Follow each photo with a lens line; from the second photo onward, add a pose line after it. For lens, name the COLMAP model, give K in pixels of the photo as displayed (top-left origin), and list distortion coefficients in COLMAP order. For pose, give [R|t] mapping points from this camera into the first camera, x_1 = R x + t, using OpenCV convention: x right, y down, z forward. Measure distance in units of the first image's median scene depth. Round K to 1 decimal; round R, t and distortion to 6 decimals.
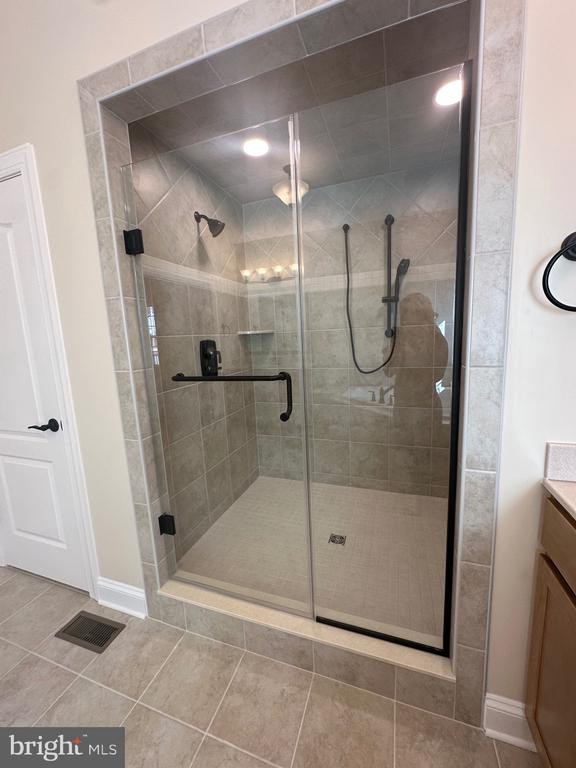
lens RADIAL K [[306.2, 0, 287.6], [0, 306.2, 382.5], [0, 0, 1]] dist [-0.001862, -0.000058]
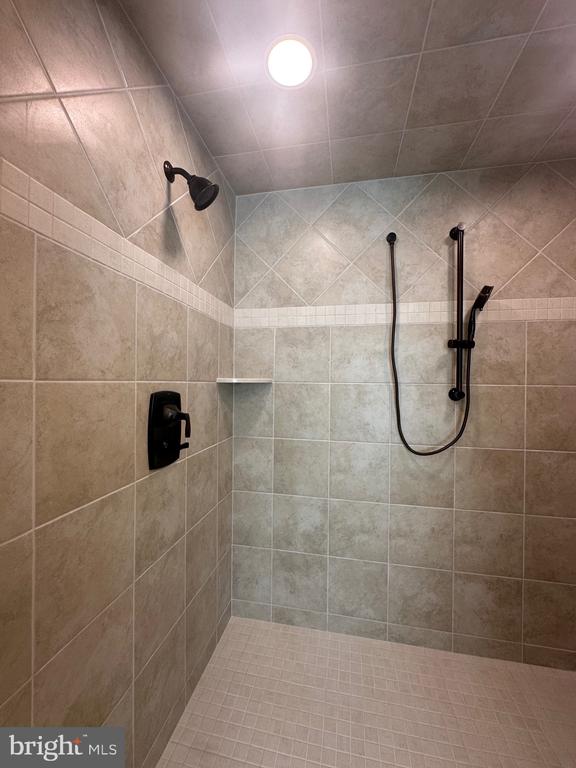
lens RADIAL K [[306.2, 0, 287.6], [0, 306.2, 382.5], [0, 0, 1]] dist [-0.001862, -0.000058]
pose [[0.987630, 0.055940, 0.146483, -0.120478], [-0.032486, 0.986926, -0.157865, -0.070188], [-0.153399, 0.151154, 0.976535, 0.409129]]
